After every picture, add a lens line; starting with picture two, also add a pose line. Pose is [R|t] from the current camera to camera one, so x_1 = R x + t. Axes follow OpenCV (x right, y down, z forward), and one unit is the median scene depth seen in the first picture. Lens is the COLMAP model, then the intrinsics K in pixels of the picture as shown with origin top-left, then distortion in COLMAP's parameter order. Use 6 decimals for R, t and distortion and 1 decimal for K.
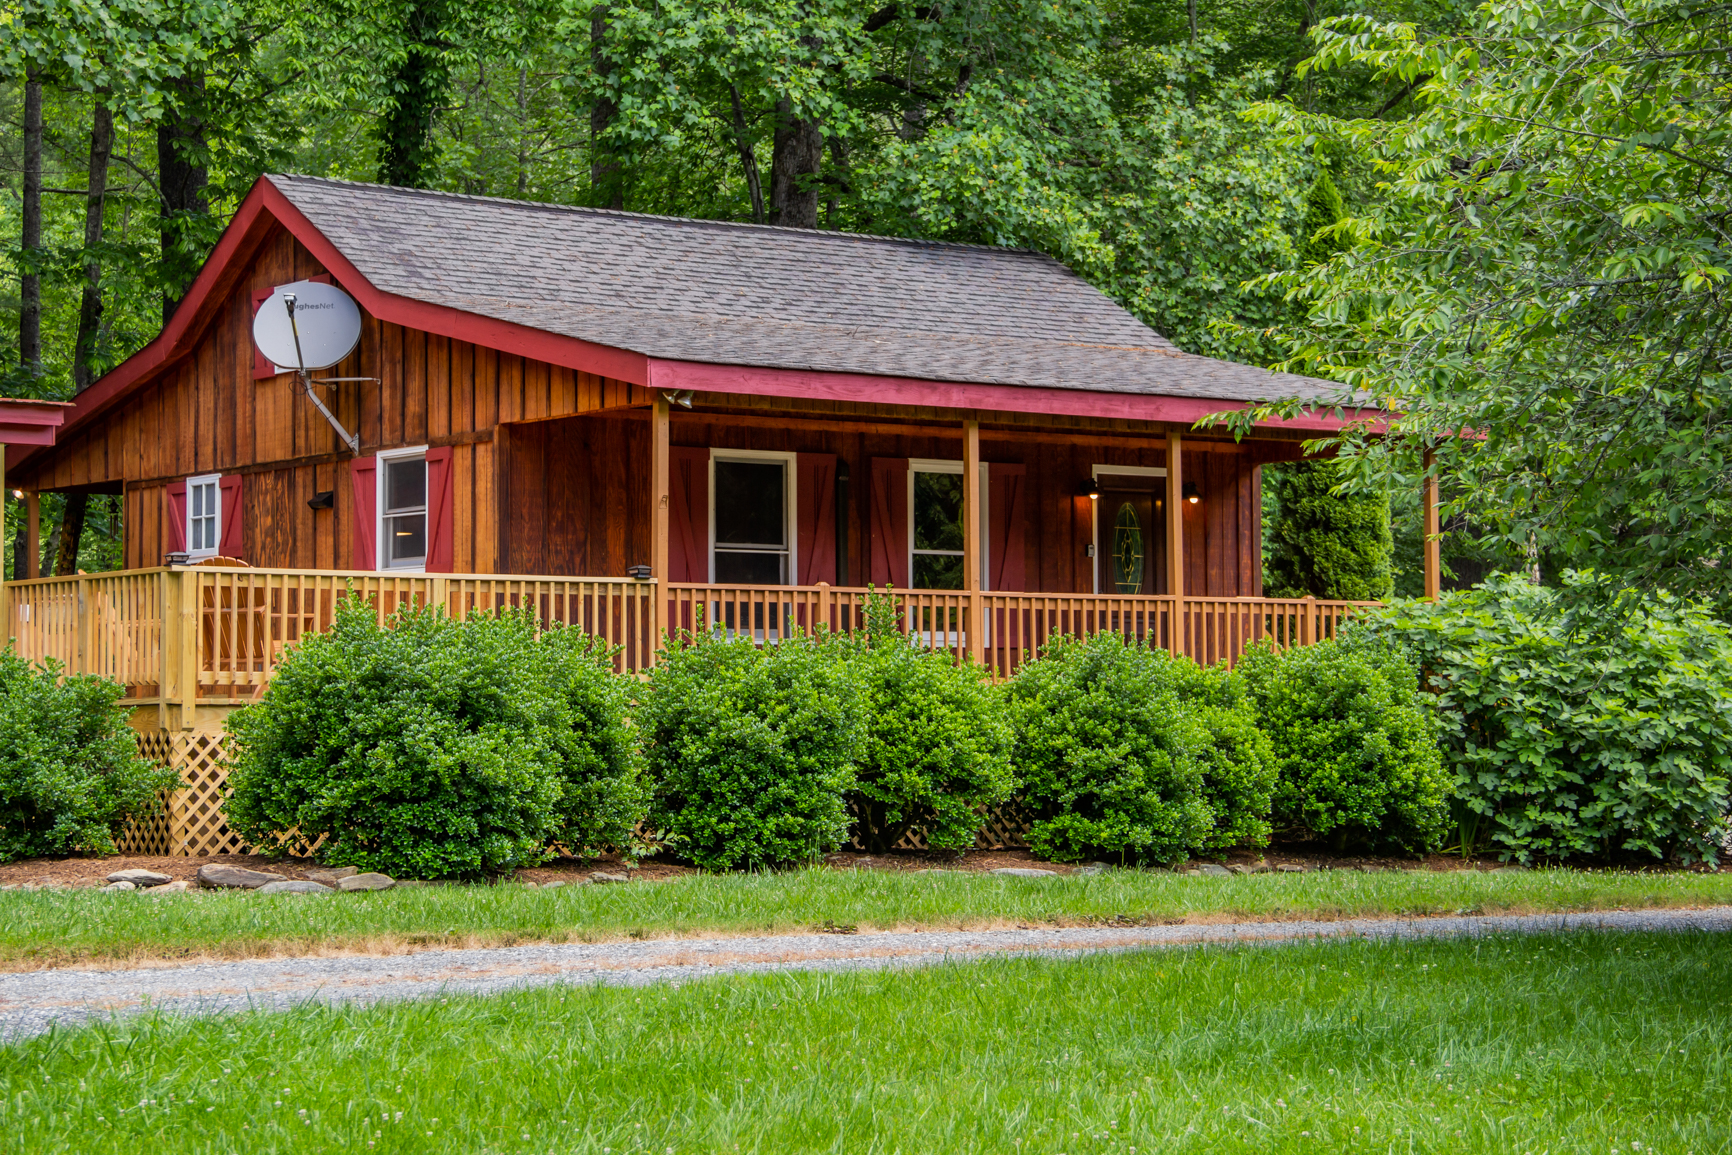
lens RADIAL K [[3611.0, 0, 866.6], [0, 3611.0, 577.7], [0, 0, 1]] dist [-0.004310, 0.000000]
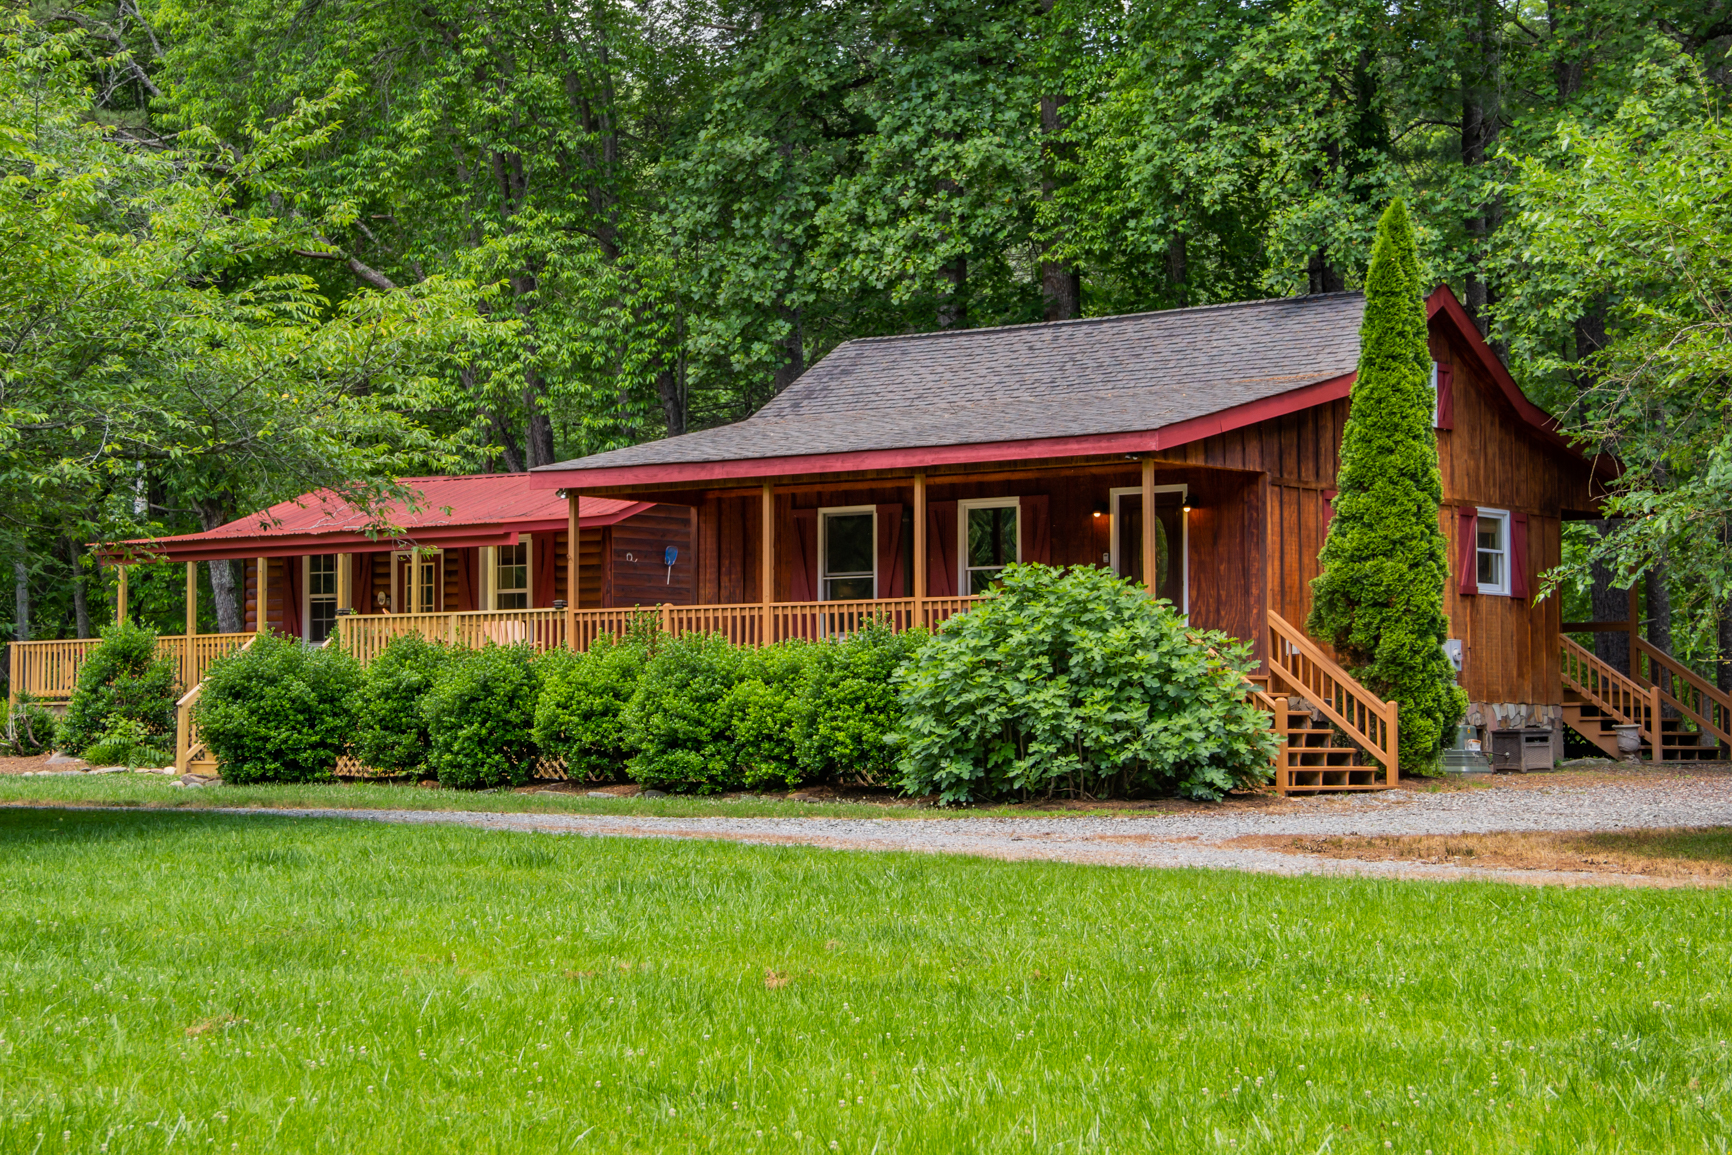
lens RADIAL K [[3611.0, 0, 866.5], [0, 3611.0, 576.9], [0, 0, 1]] dist [-0.004310, 0.000000]
pose [[0.205532, -0.041220, -0.977782, 1.383372], [0.041895, 0.998567, -0.033290, 0.040947], [0.977753, -0.034122, 0.206965, 0.715426]]
